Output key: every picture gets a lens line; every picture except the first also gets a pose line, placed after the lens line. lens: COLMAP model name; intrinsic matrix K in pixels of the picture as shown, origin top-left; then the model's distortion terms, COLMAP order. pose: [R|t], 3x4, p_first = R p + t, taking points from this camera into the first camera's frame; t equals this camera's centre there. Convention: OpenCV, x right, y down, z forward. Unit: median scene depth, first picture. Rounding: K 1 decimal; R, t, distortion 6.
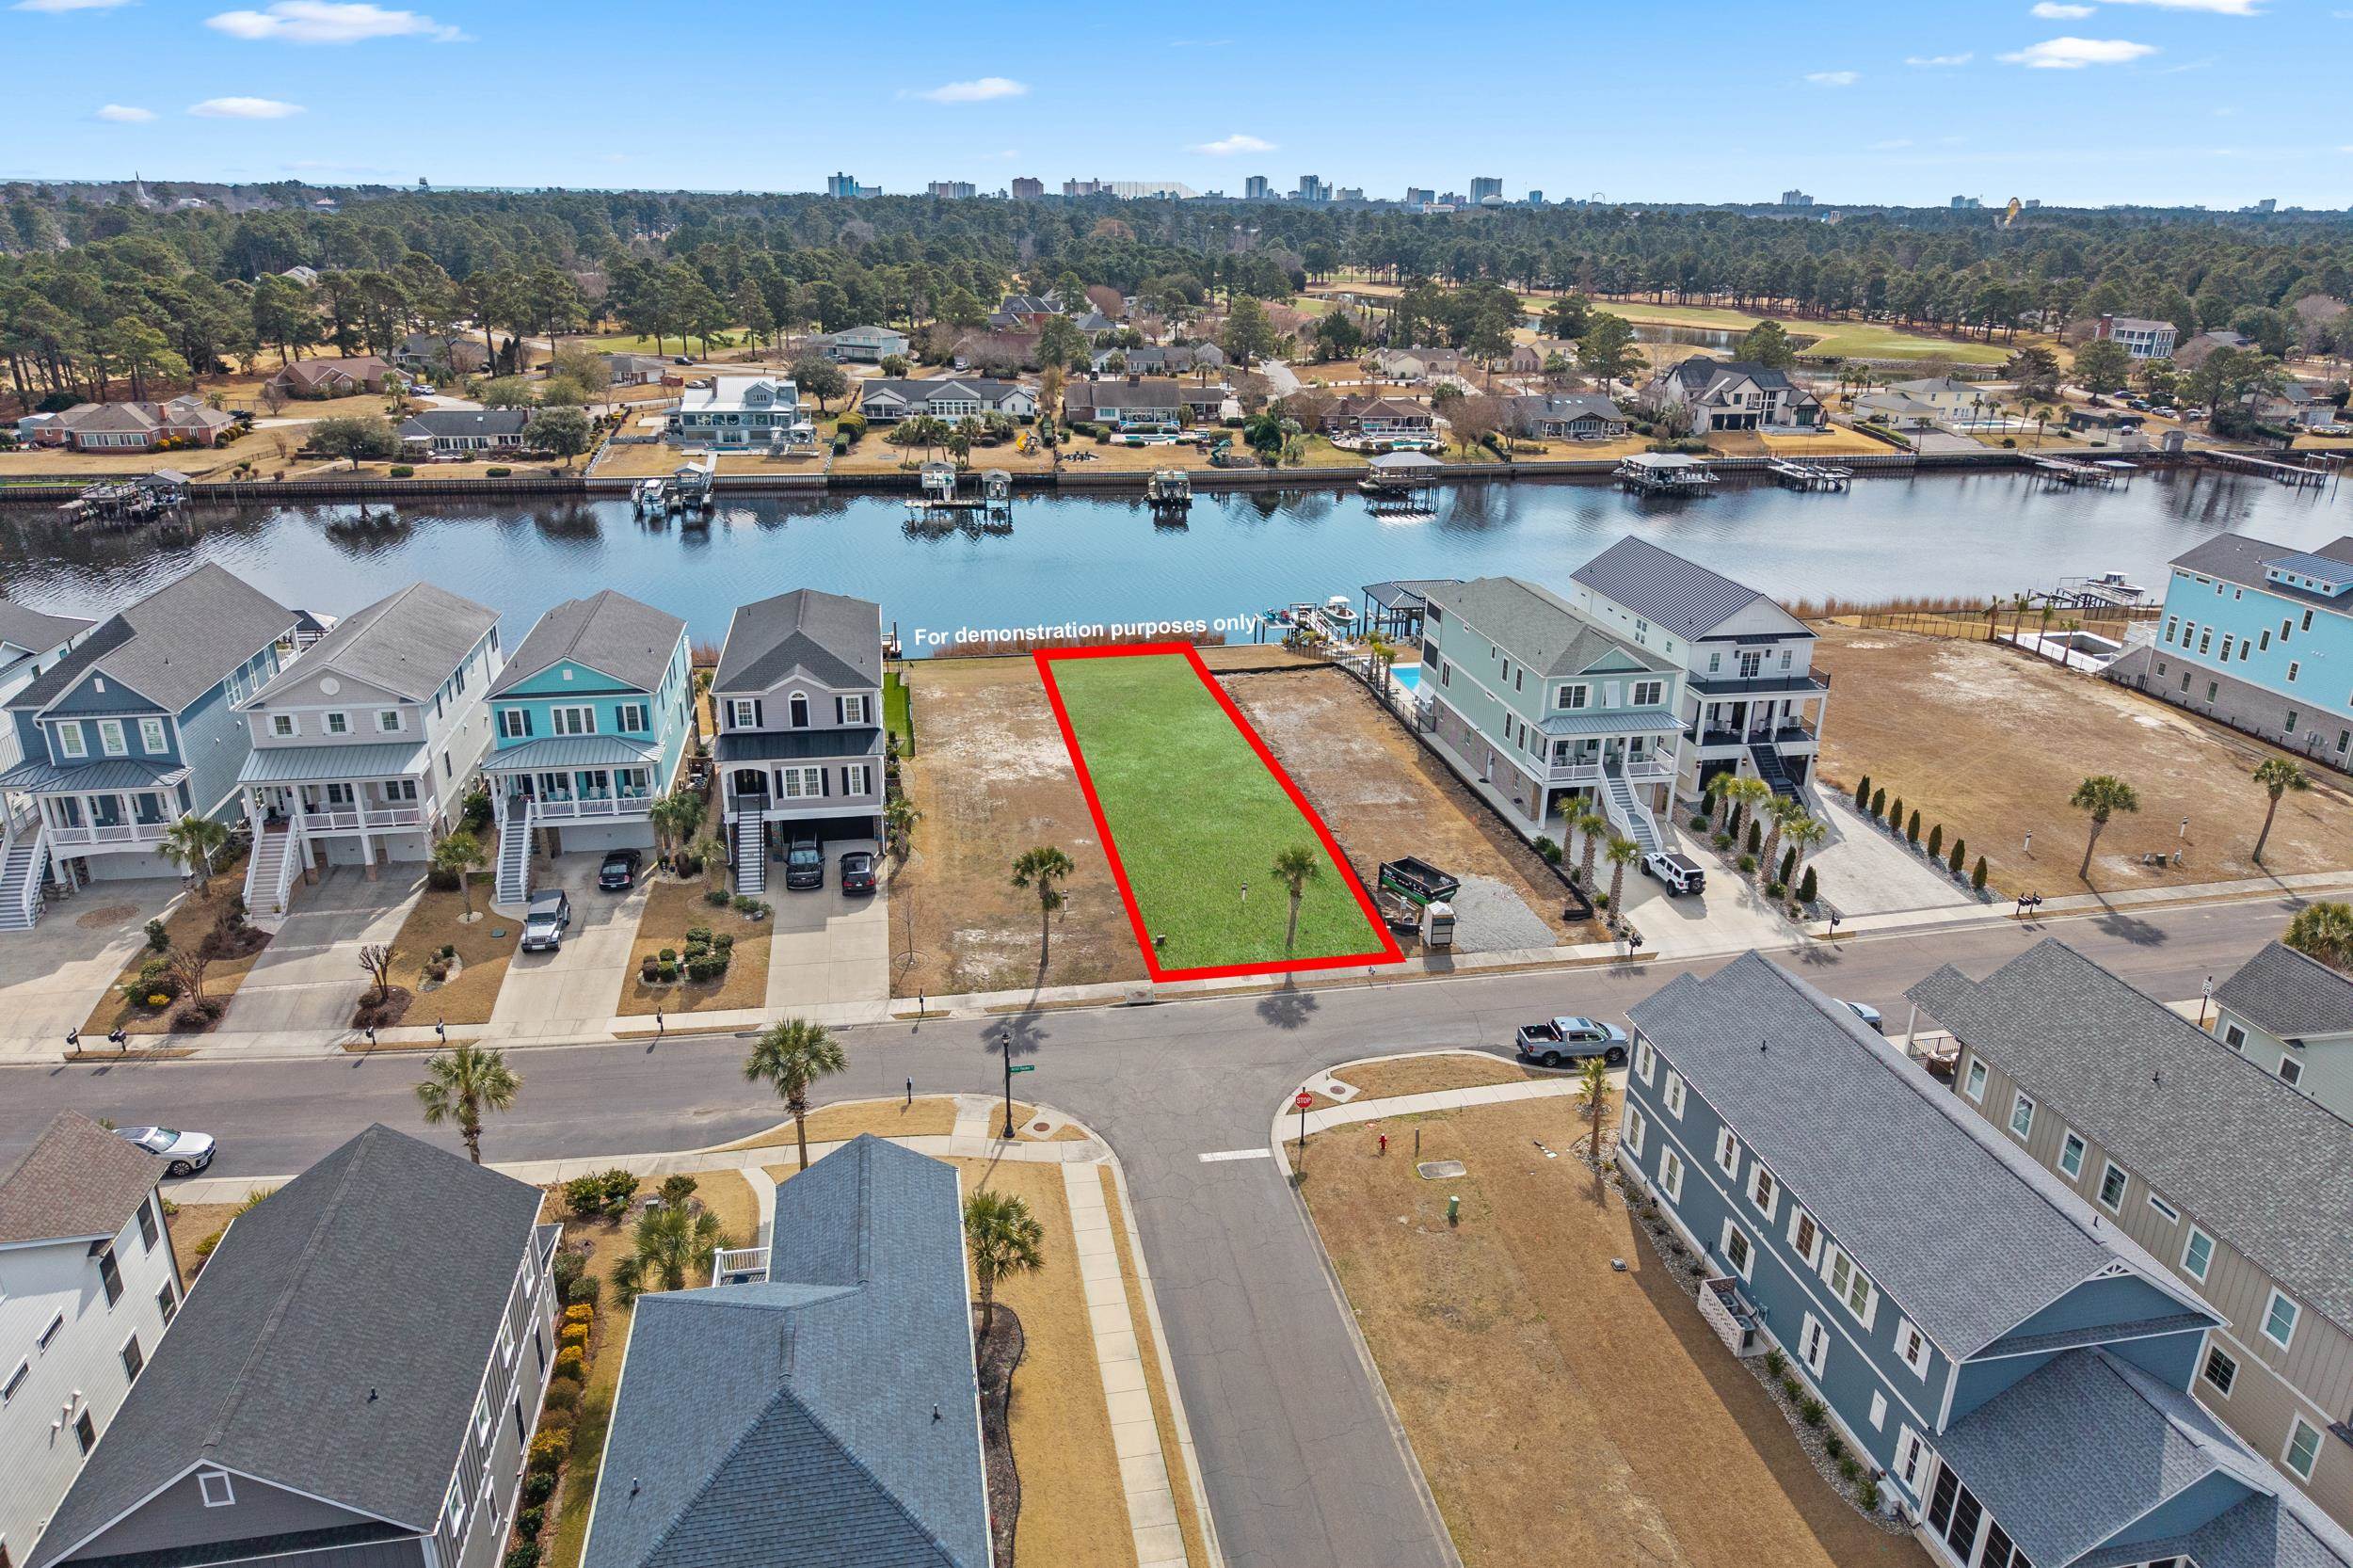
lens RADIAL K [[1598.2, 0, 1182.9], [0, 1598.2, 781.1], [0, 0, 1]] dist [0.031103, -0.038898]
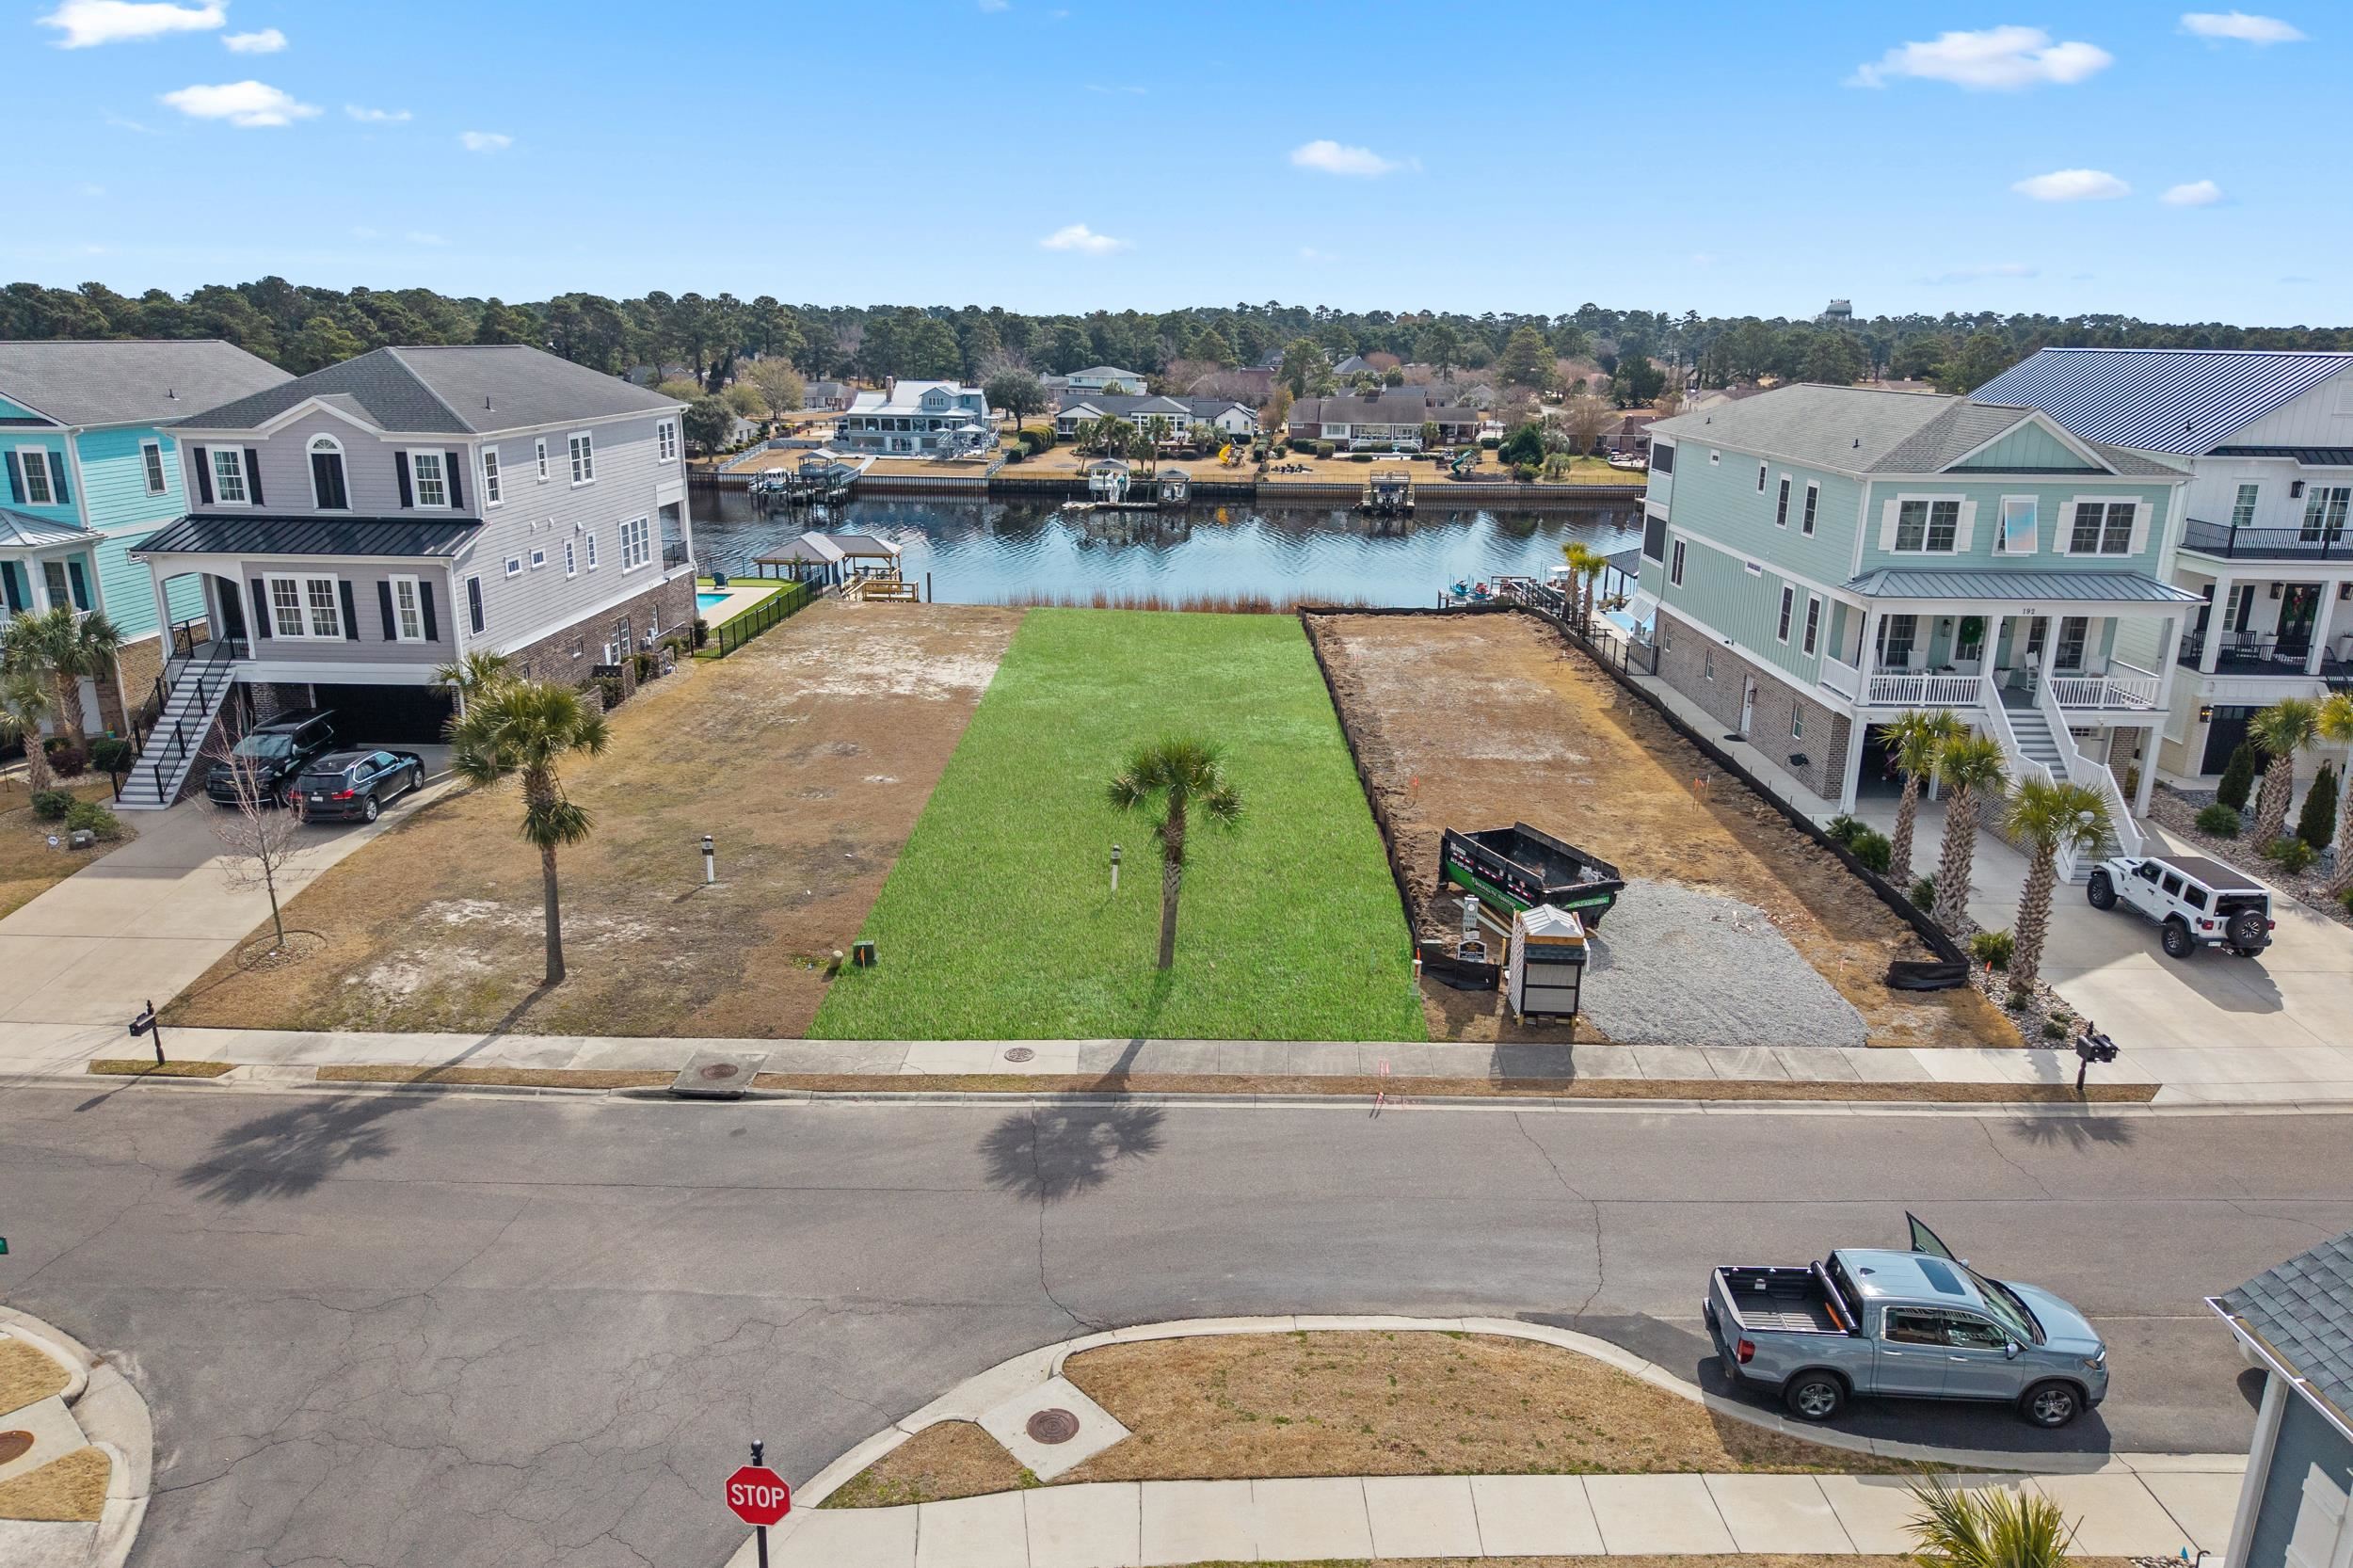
lens RADIAL K [[1598.2, 0, 1187.0], [0, 1598.2, 781.5], [0, 0, 1]] dist [0.031103, -0.038898]
pose [[0.980949, 0.051531, -0.187304, 0.129763], [-0.066847, 0.994835, -0.076390, 0.072769], [0.182400, 0.087456, 0.979327, 0.535072]]
